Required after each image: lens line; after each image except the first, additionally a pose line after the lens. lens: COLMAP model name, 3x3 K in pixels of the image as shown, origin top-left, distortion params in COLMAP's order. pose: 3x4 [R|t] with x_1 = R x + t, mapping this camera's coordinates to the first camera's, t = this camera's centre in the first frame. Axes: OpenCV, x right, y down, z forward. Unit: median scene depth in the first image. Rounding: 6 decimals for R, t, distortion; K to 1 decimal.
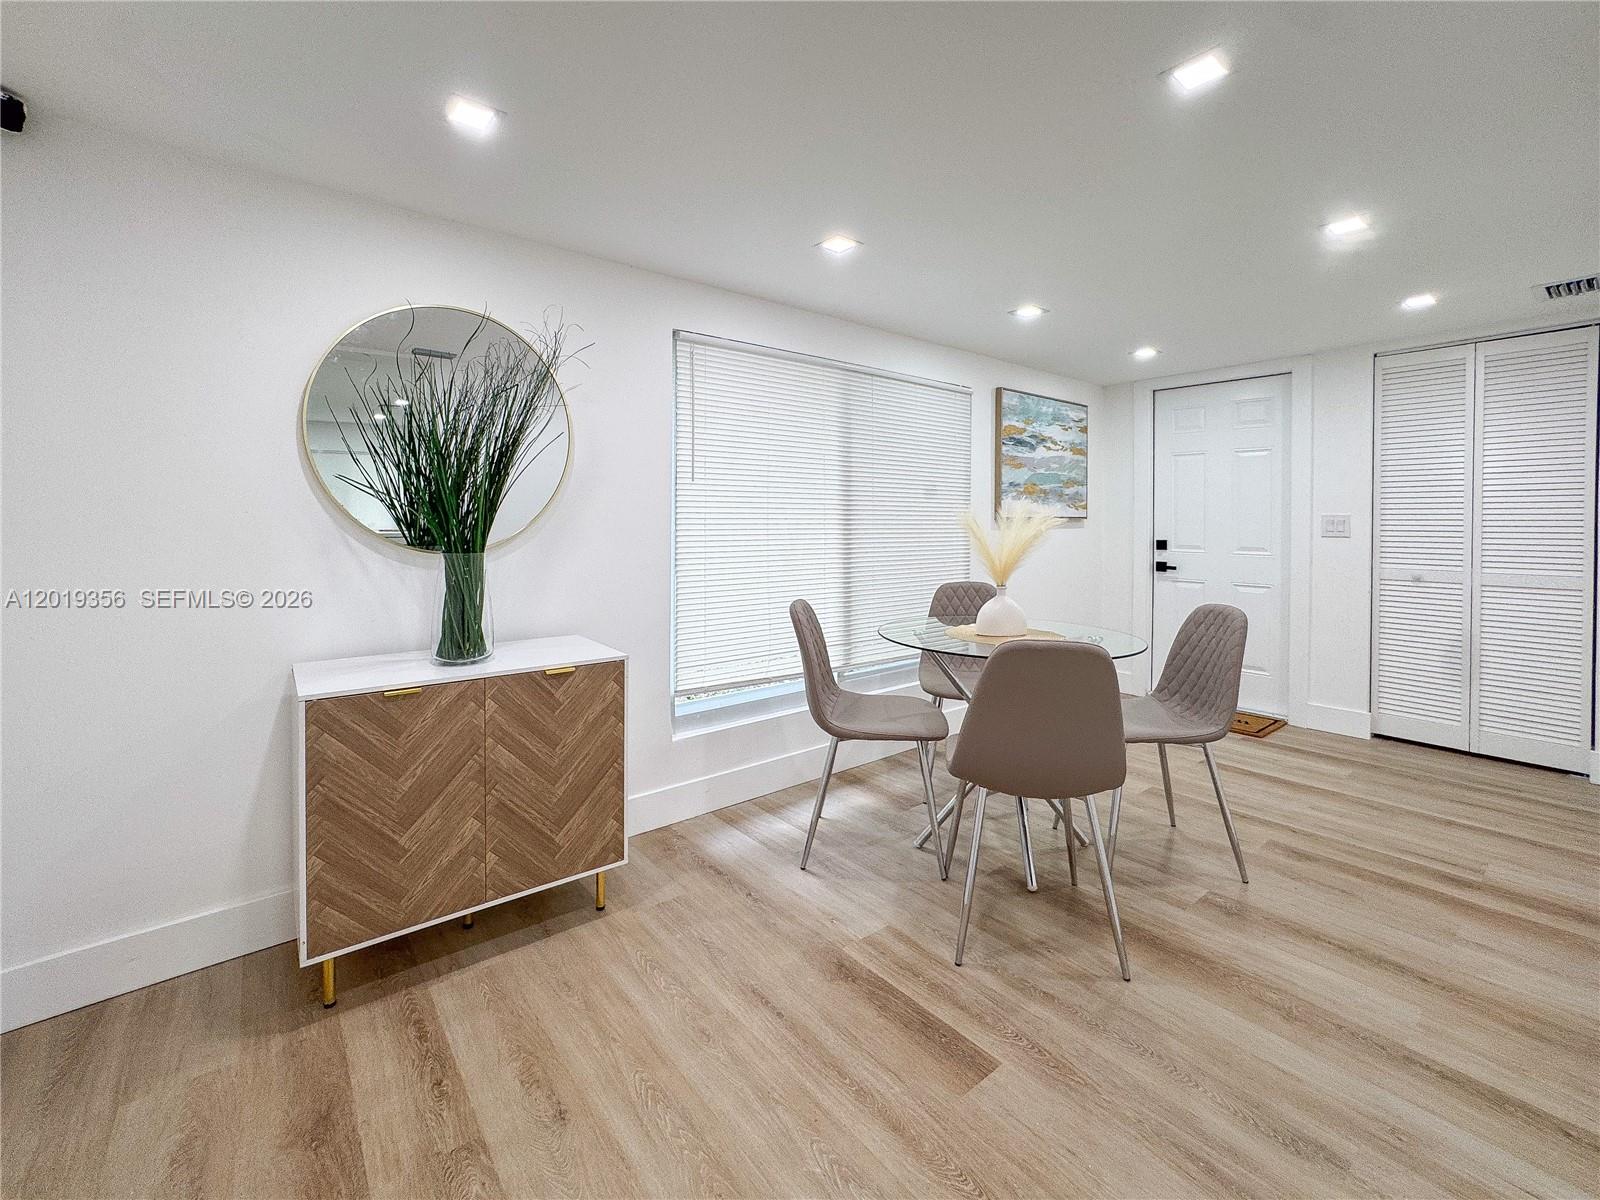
lens RADIAL K [[681.0, 0, 802.8], [0, 681.0, 593.7], [0, 0, 1]] dist [0.002500, 0.001237]
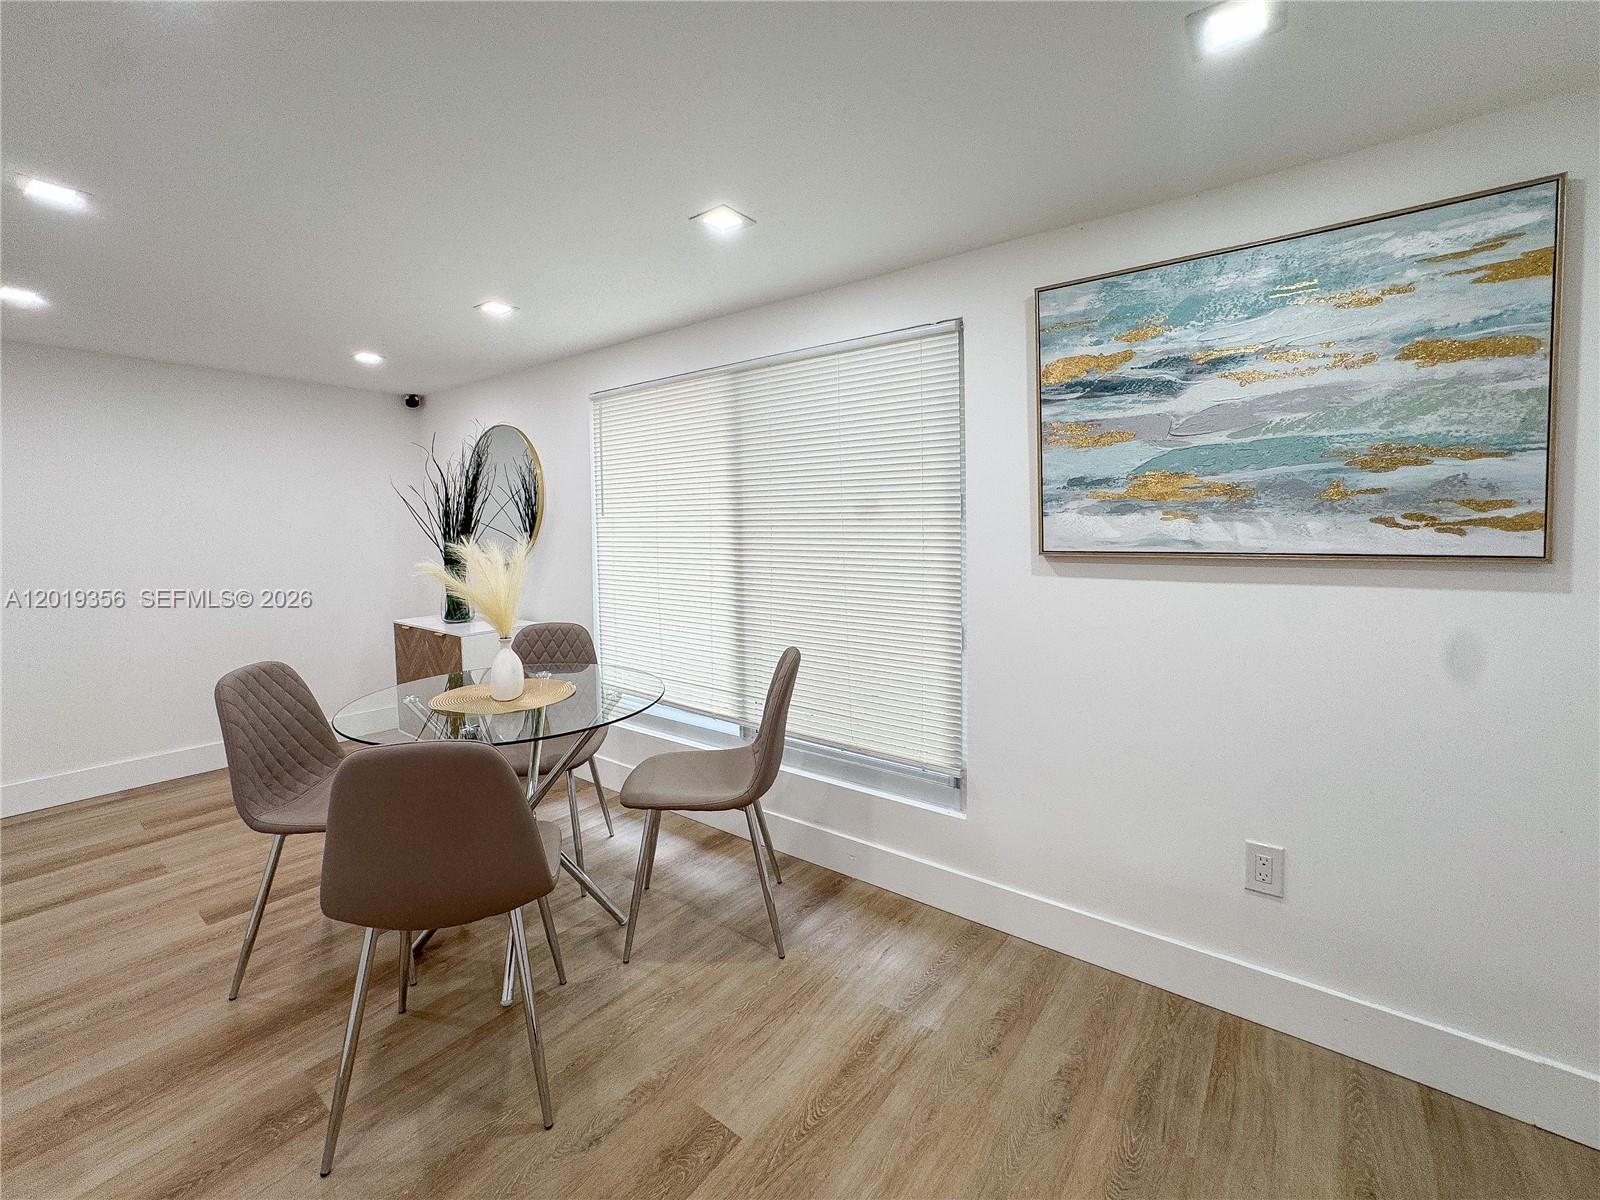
lens RADIAL K [[681.0, 0, 800.4], [0, 681.0, 606.2], [0, 0, 1]] dist [0.002500, 0.001237]
pose [[0.212209, 0.113106, -0.970657, 0.717814], [-0.103445, 0.990299, 0.092779, -0.096968], [0.971734, 0.080721, 0.221850, 0.698663]]
